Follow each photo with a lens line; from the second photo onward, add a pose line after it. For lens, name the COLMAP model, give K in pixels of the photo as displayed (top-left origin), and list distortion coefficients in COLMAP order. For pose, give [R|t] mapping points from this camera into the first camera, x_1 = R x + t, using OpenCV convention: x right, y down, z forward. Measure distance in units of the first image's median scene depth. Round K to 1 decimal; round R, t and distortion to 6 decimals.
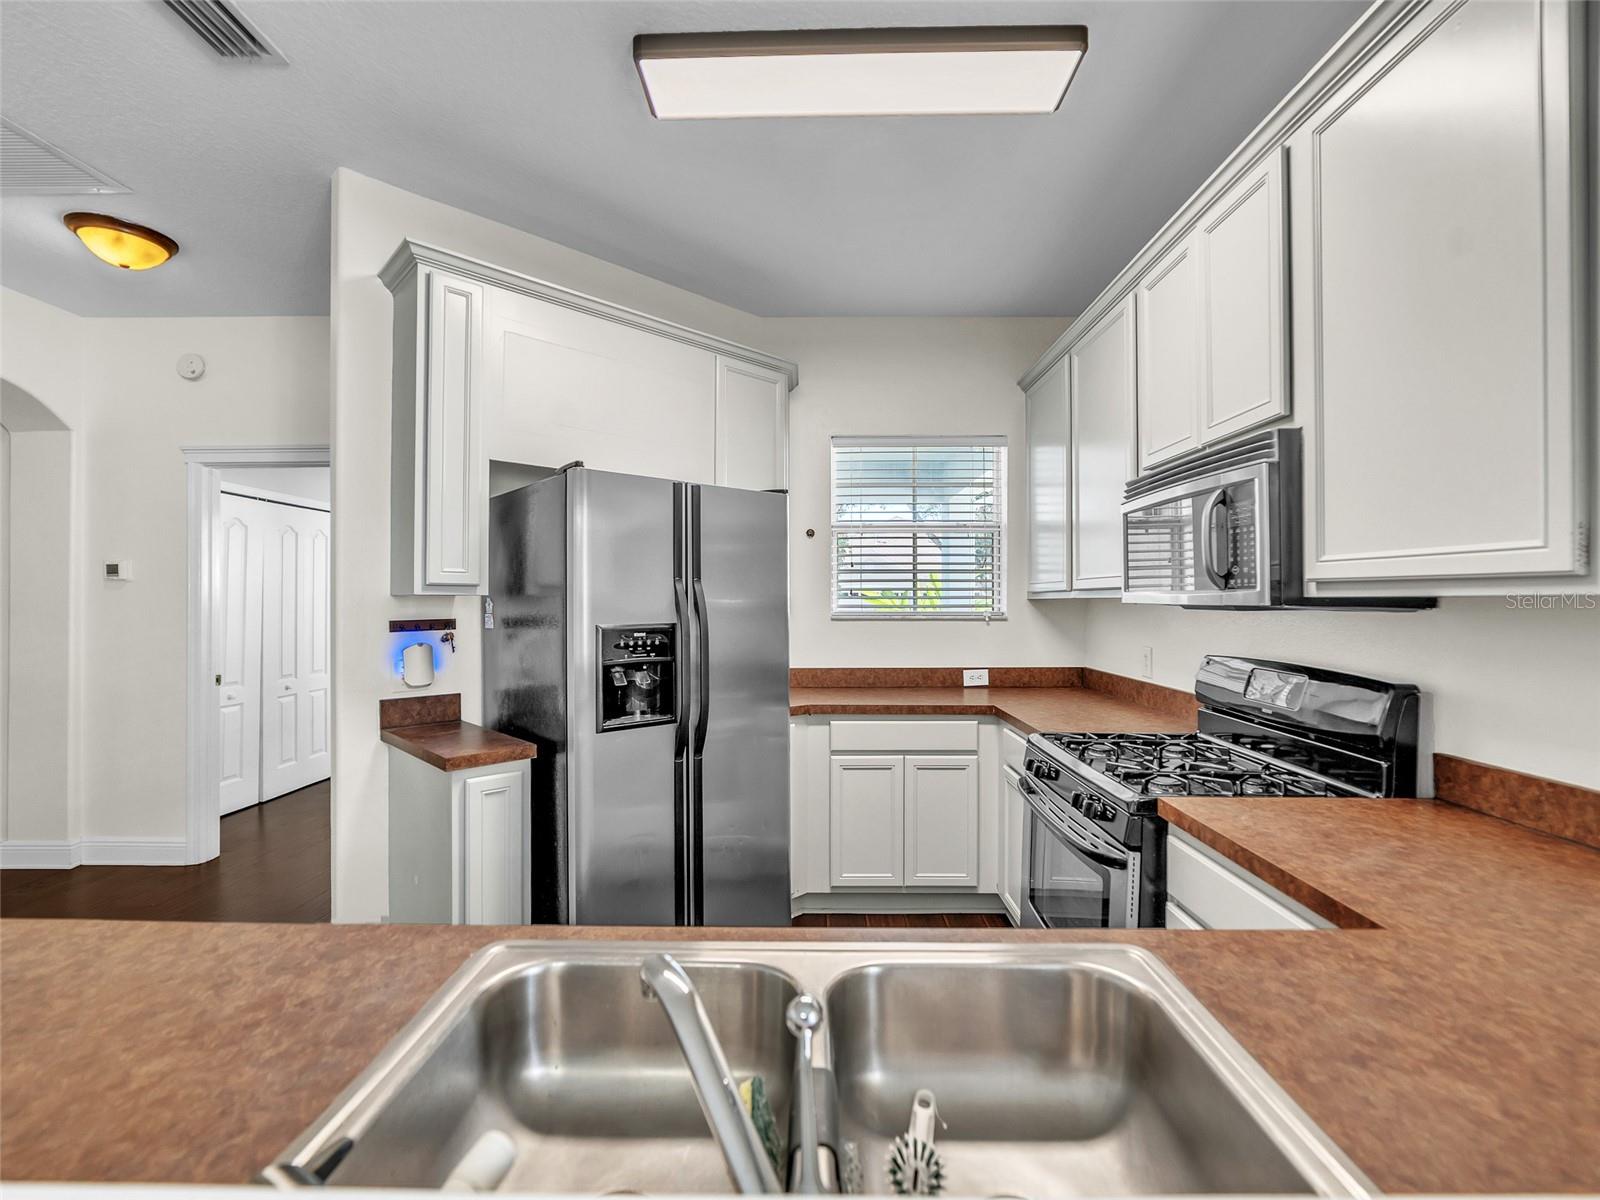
lens RADIAL K [[711.8, 0, 811.2], [0, 711.8, 589.2], [0, 0, 1]] dist [-0.002186, 0.000013]
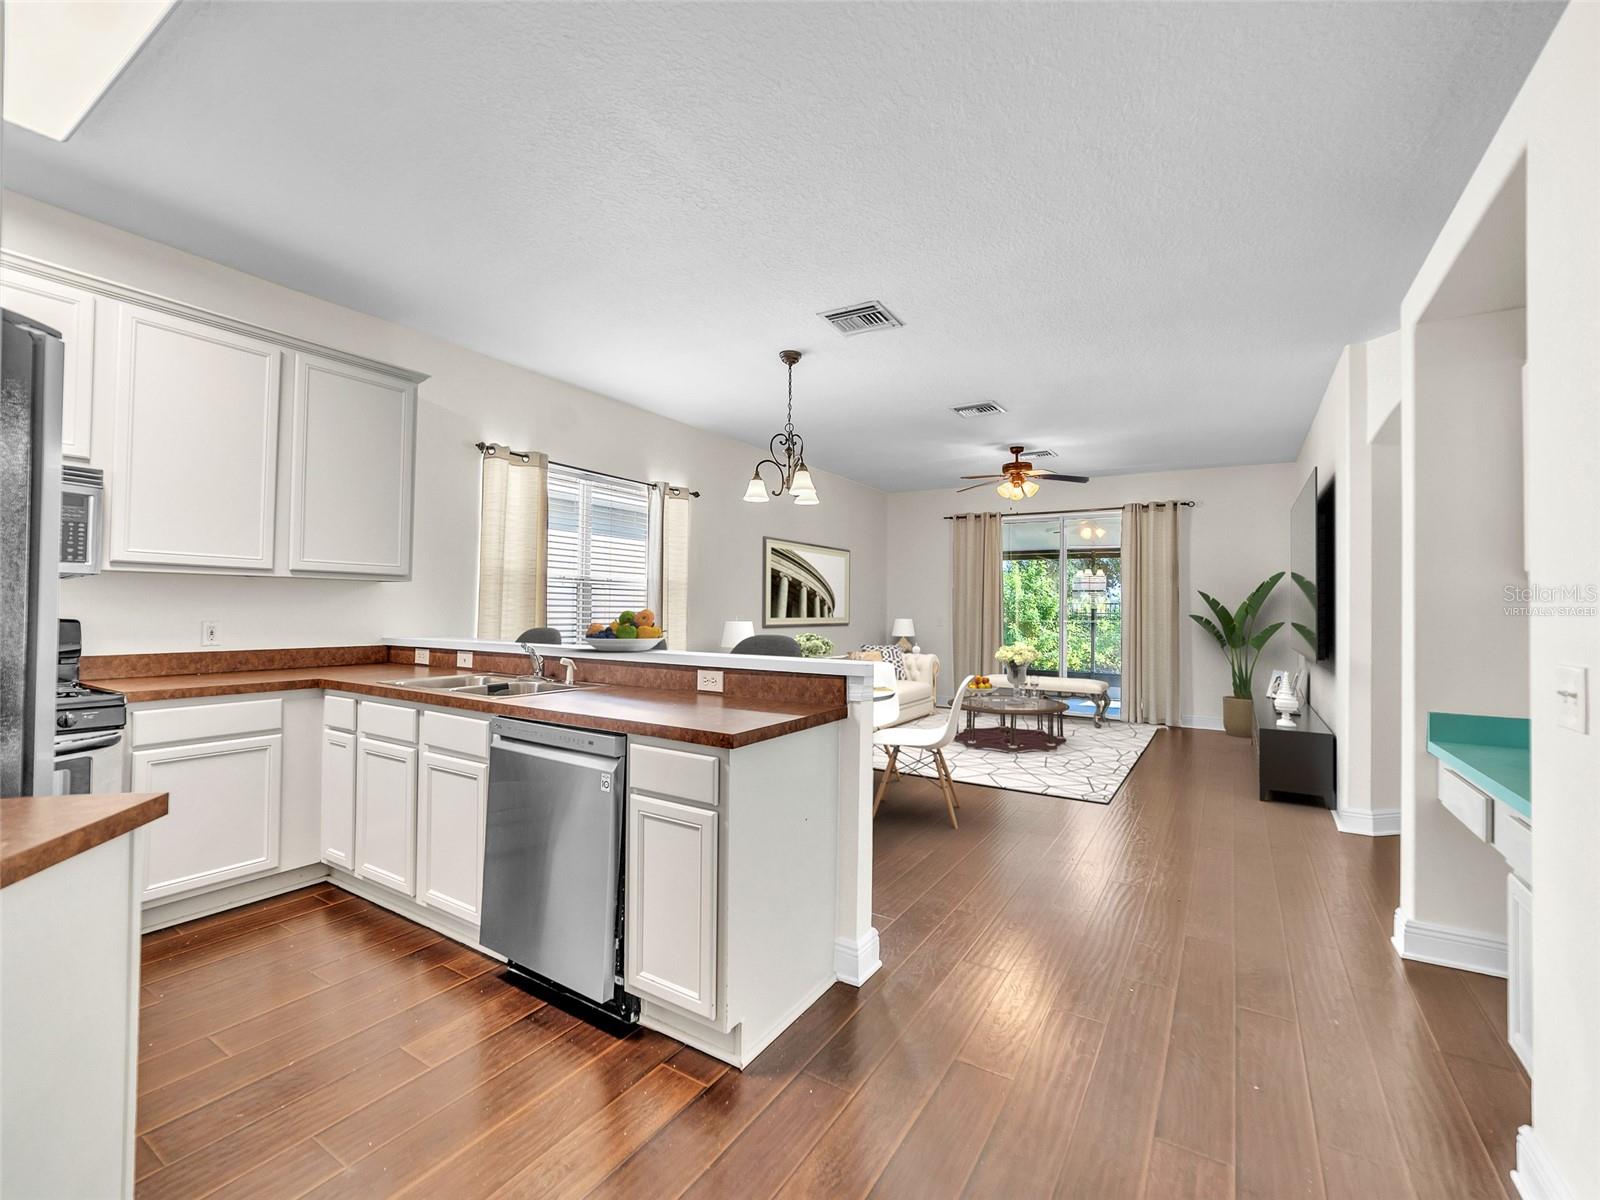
lens RADIAL K [[711.8, 0, 784.0], [0, 711.8, 603.7], [0, 0, 1]] dist [-0.002186, 0.000013]
pose [[-0.836048, -0.002601, 0.548651, -1.487483], [-0.016931, 0.999635, -0.021061, 0.093439], [-0.548395, -0.026897, -0.835786, 1.390826]]
